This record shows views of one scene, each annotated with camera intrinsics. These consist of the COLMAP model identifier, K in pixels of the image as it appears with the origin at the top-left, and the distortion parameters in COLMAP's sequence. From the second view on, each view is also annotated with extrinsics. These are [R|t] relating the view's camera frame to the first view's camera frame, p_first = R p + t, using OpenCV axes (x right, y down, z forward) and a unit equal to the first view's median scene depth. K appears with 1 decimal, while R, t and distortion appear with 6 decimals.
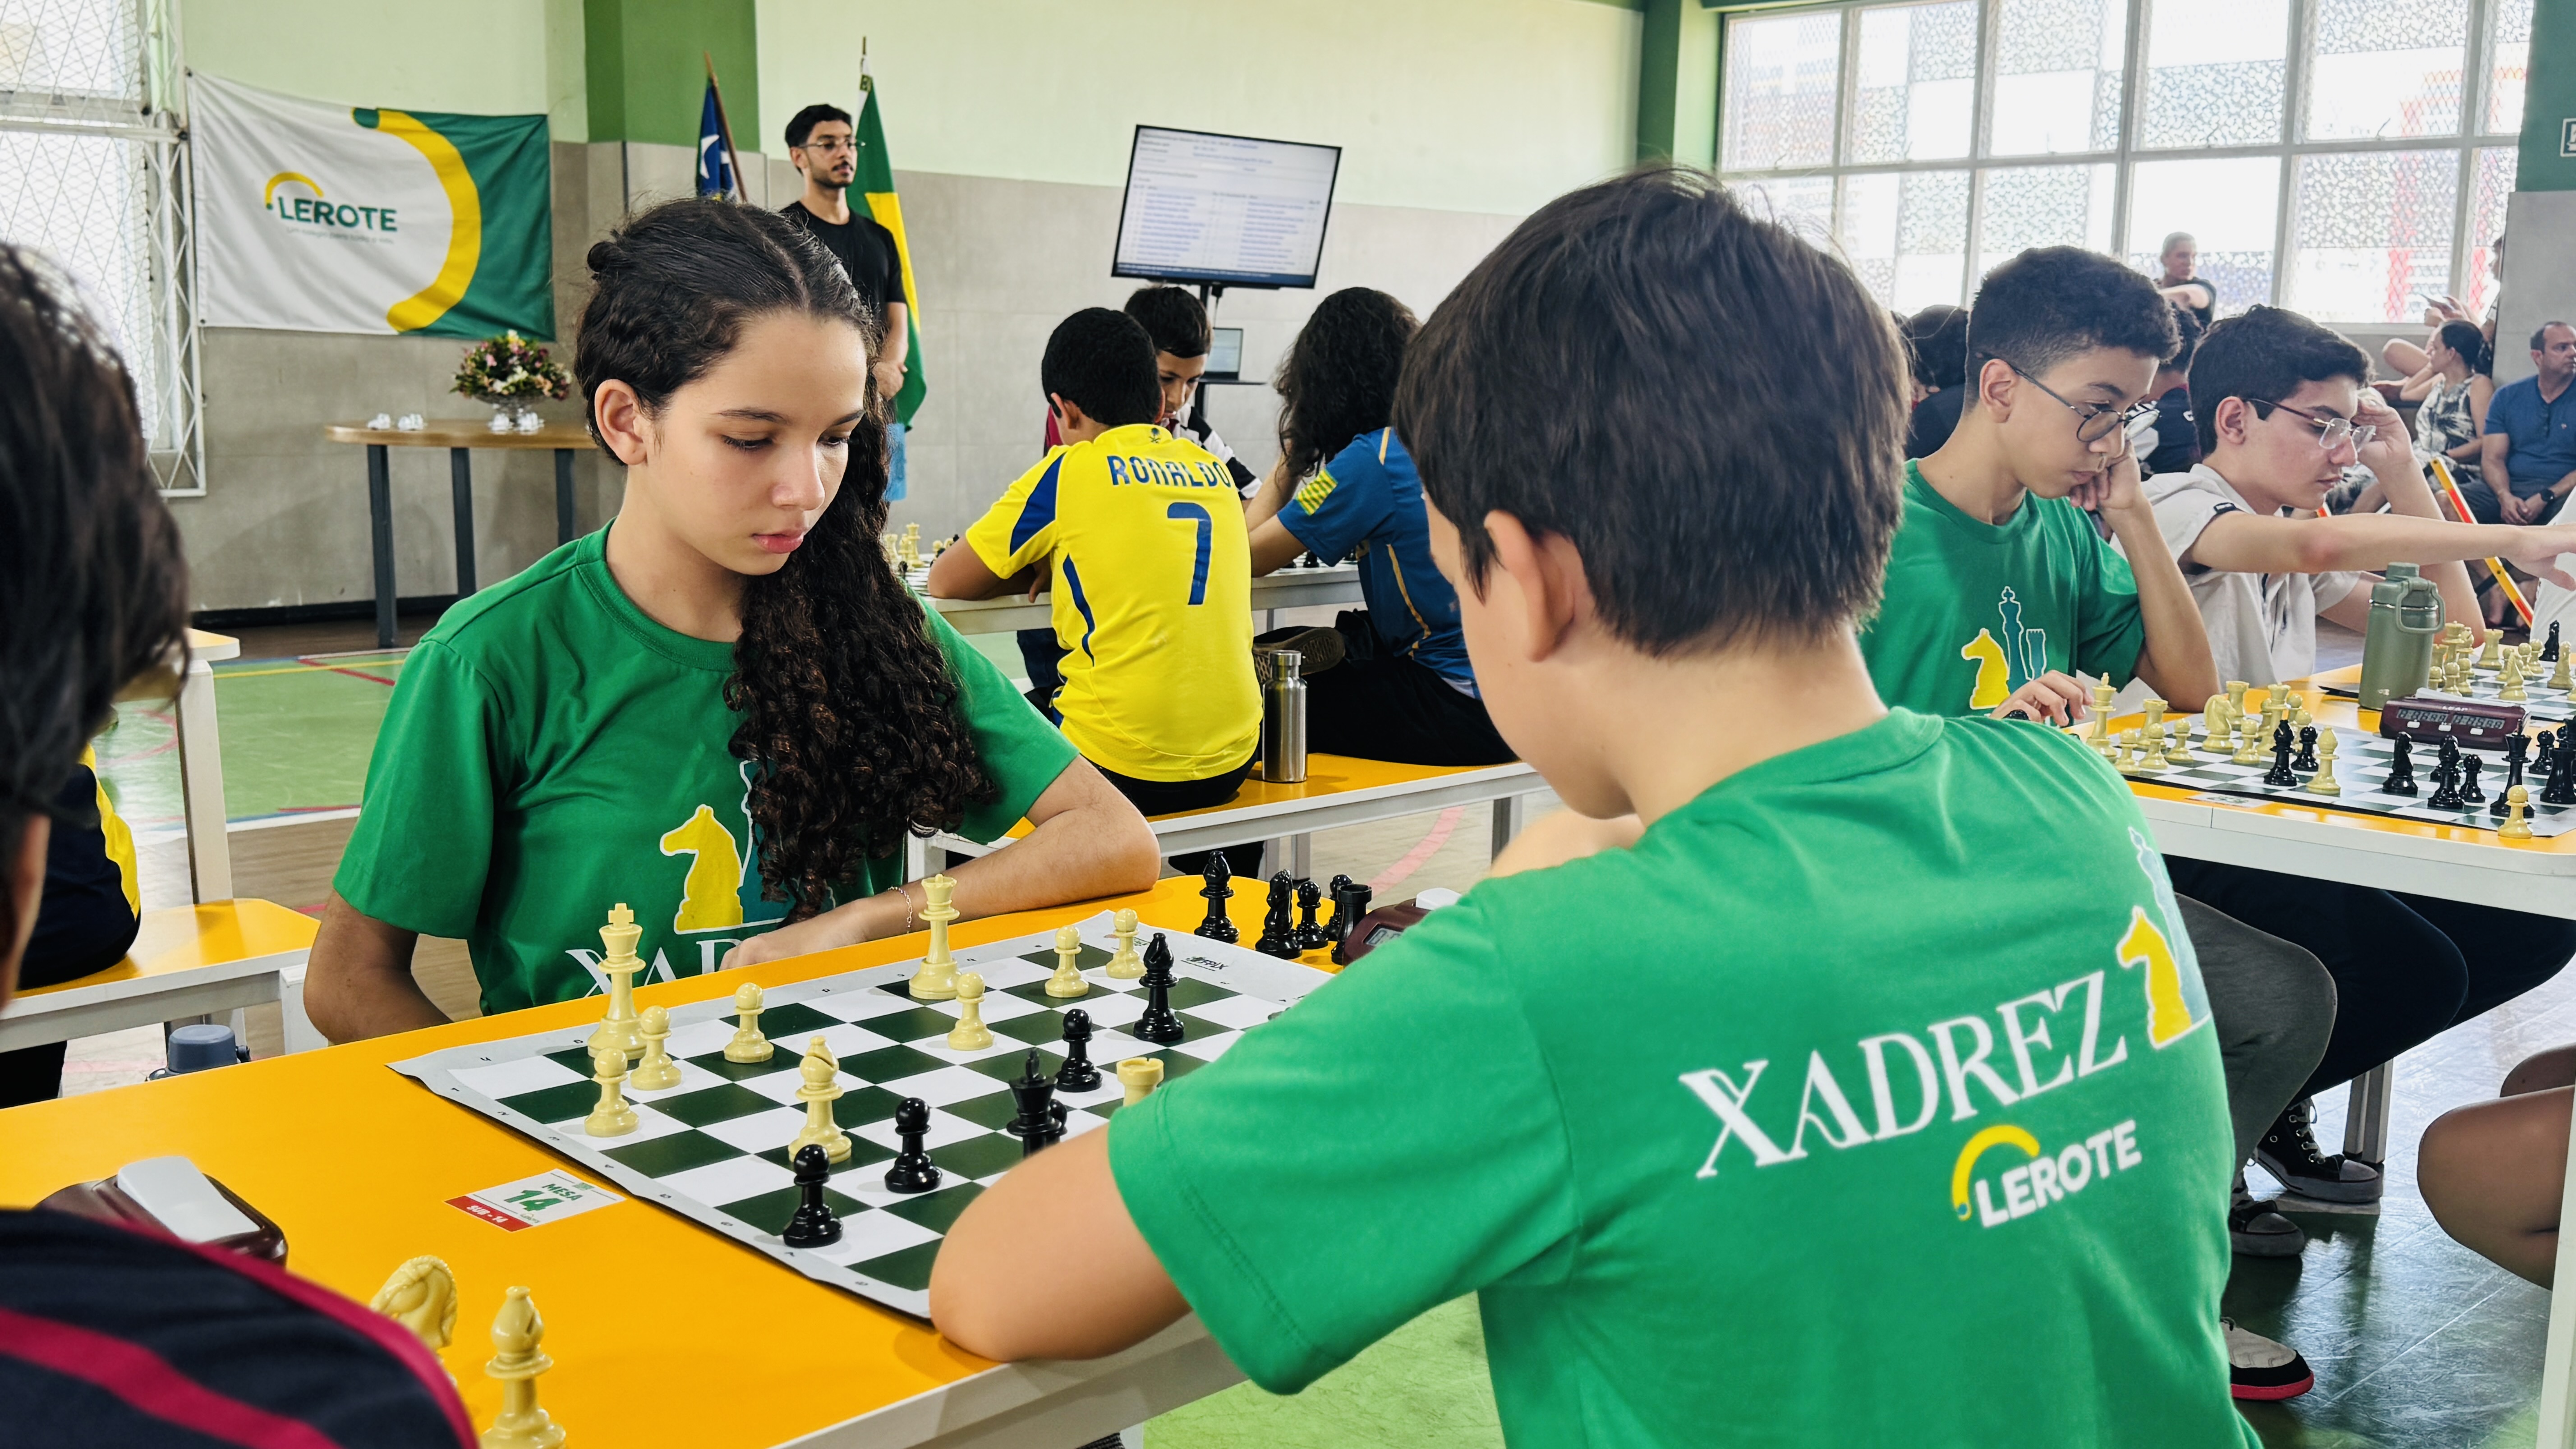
lens RADIAL K [[2486.9, 0, 1293.9], [0, 2486.9, 724.3], [0, 0, 1]] dist [0.011092, 0.000000]
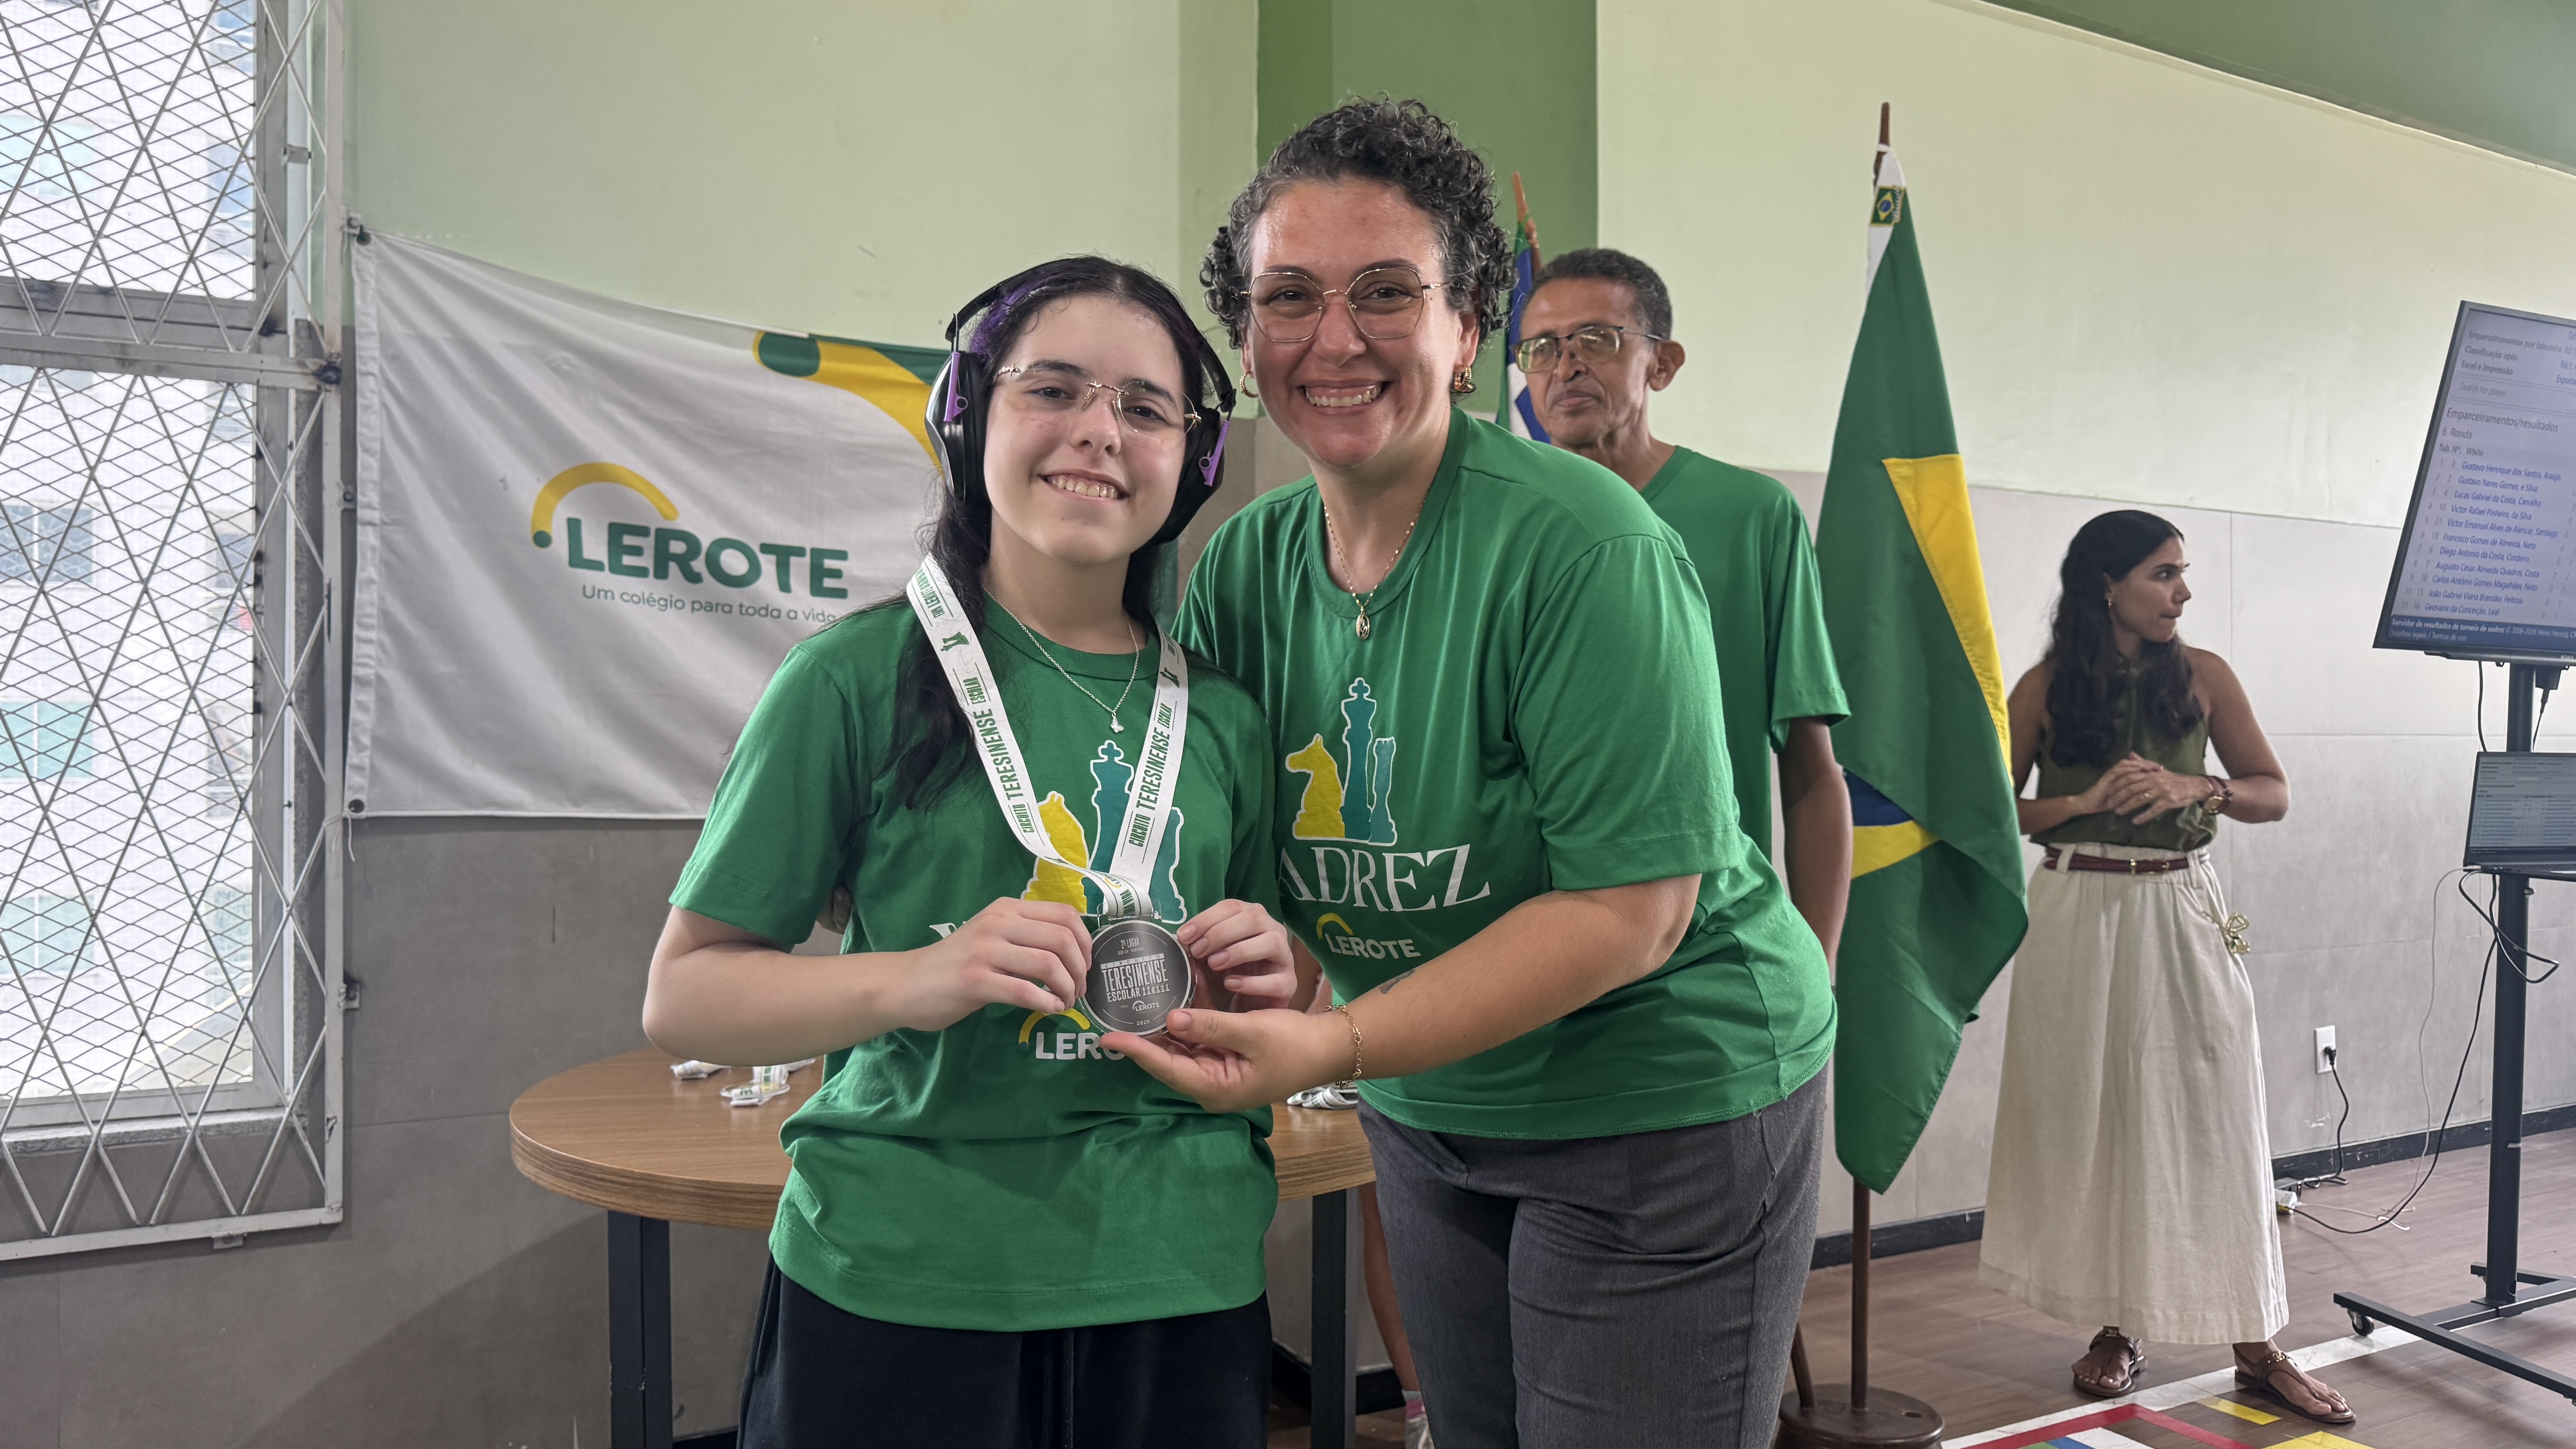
lens RADIAL K [[1834.2, 0, 1285.3], [0, 1834.2, 733.5], [0, 0, 1]] dist [-0.010766, -0.002385]
pose [[0.965198, -0.029188, -0.259886, -0.203362], [-0.016926, 0.984697, -0.173452, -0.120804], [0.260972, 0.171815, 0.949933, 0.734016]]
